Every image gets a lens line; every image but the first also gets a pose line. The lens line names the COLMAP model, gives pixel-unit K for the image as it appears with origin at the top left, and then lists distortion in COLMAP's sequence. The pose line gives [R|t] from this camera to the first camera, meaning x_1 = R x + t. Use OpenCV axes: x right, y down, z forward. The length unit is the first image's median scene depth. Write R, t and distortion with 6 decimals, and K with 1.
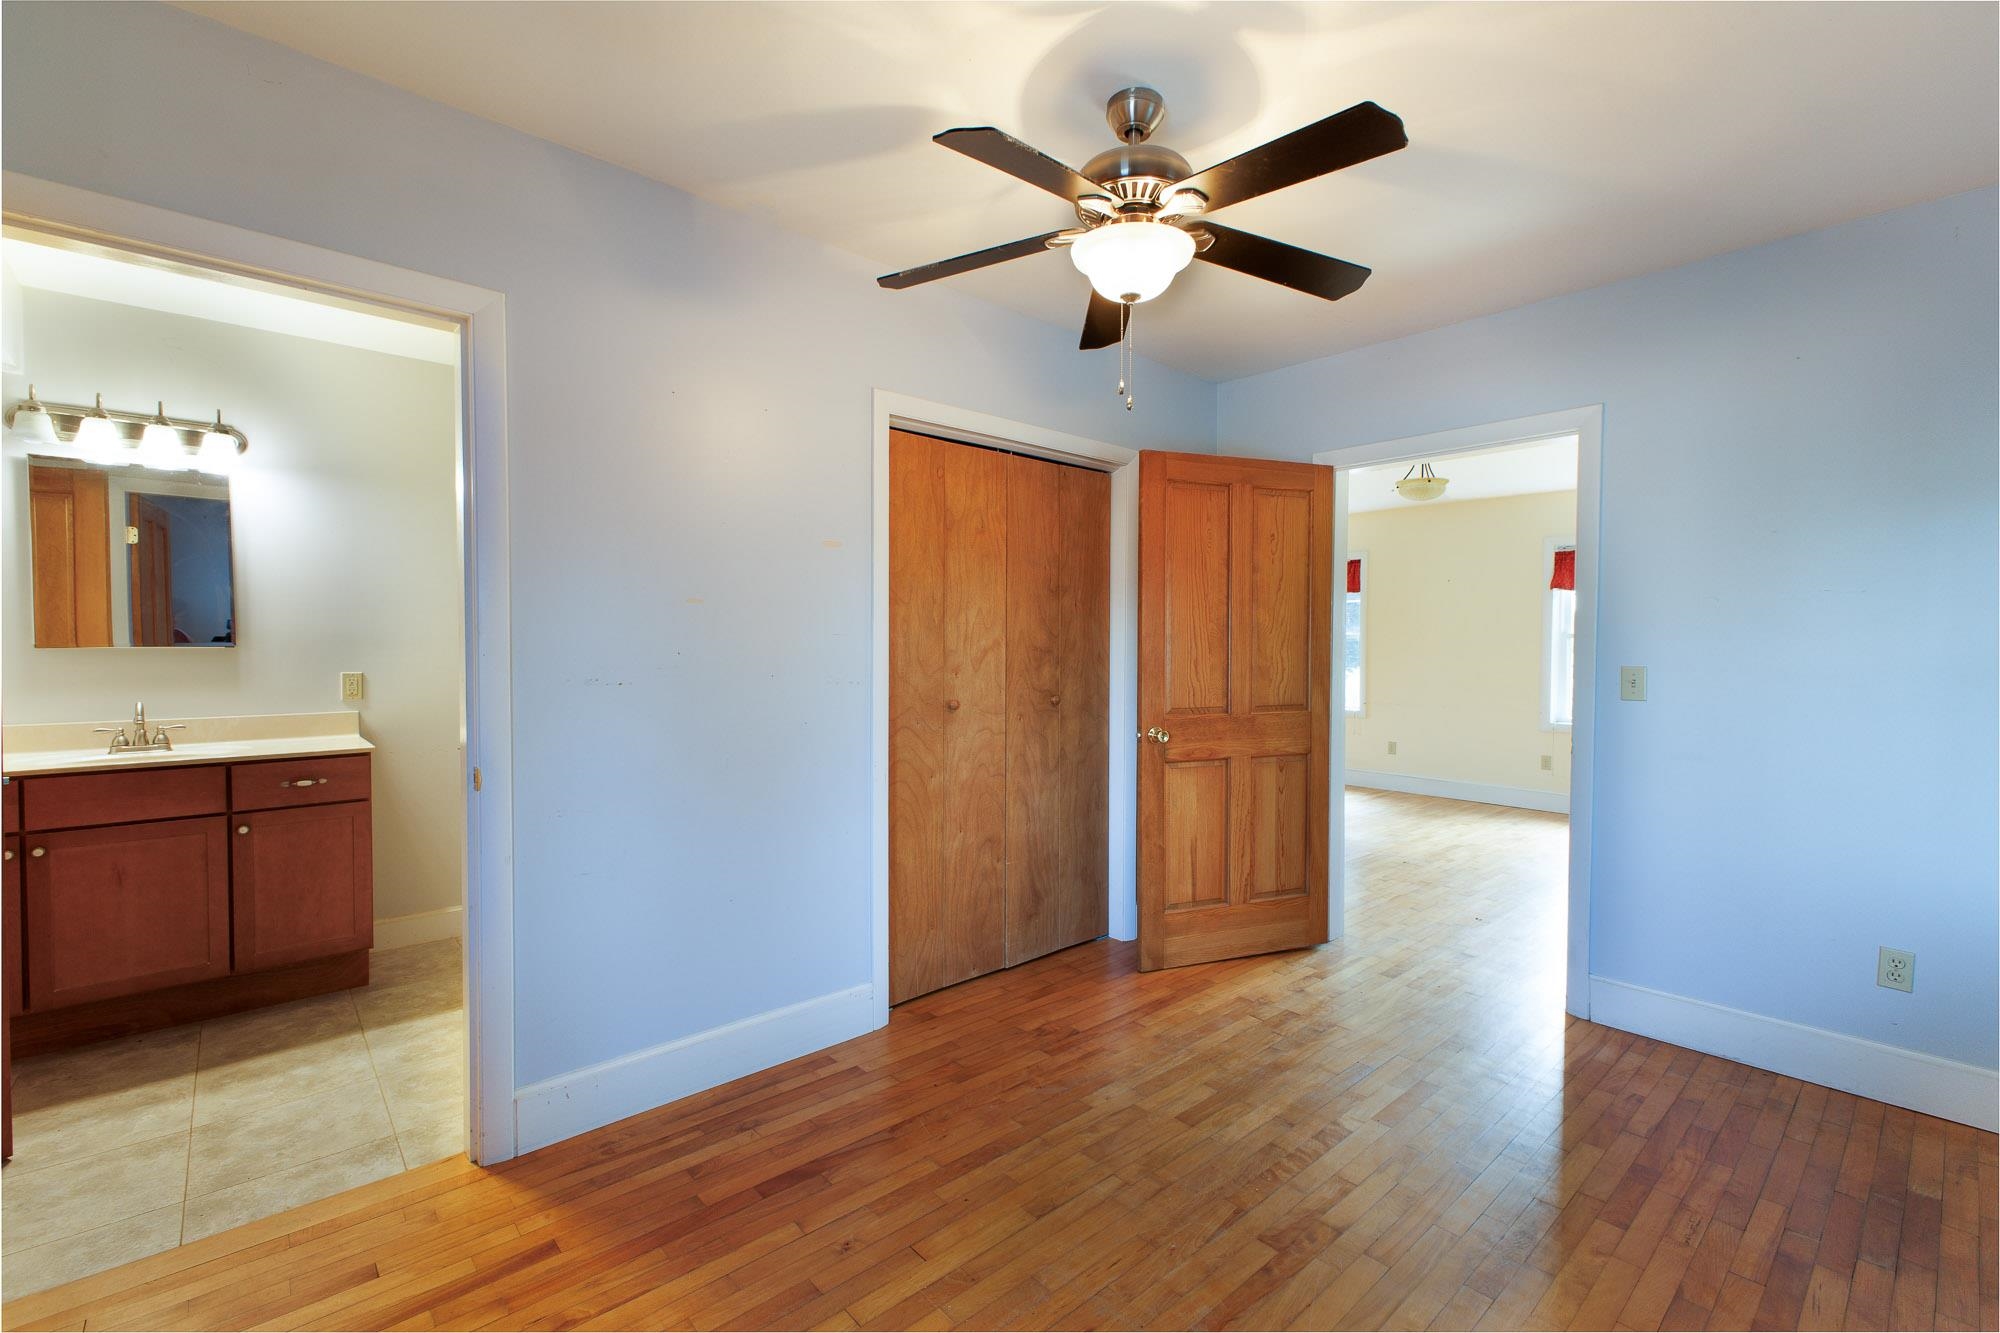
lens RADIAL K [[873.1, 0, 995.1], [0, 873.1, 664.7], [0, 0, 1]] dist [0.012900, 0.000119]
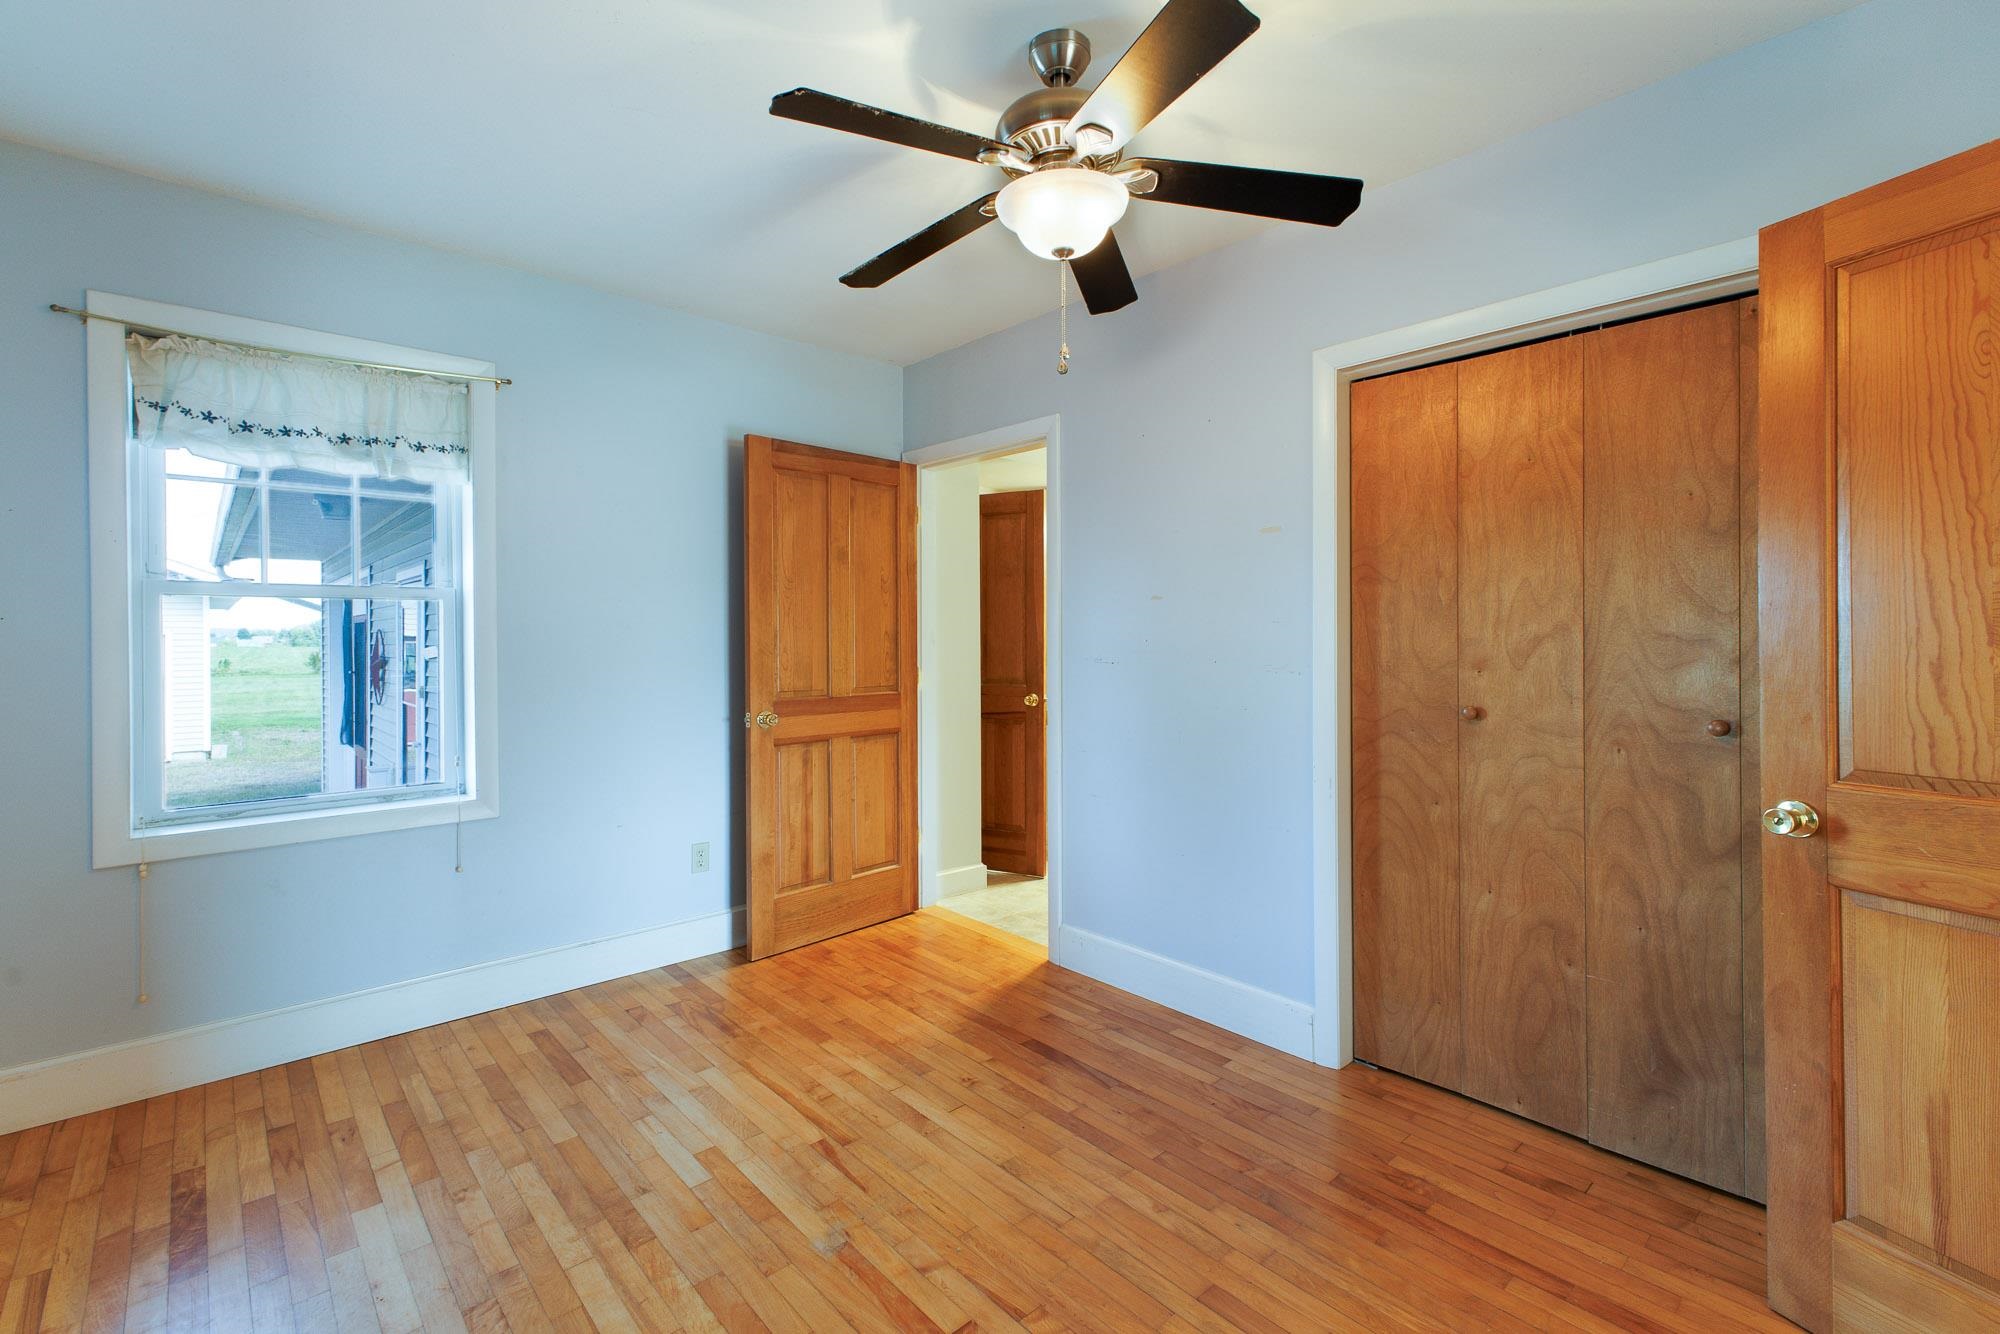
lens RADIAL K [[884.2, 0, 1010.3], [0, 884.2, 646.0], [0, 0, 1]] dist [0.005620, -0.000082]
pose [[0.010669, 0.000705, -0.999943, 0.697924], [-0.024593, 0.999697, 0.000442, -0.001050], [0.999641, 0.024587, 0.010683, 0.610732]]
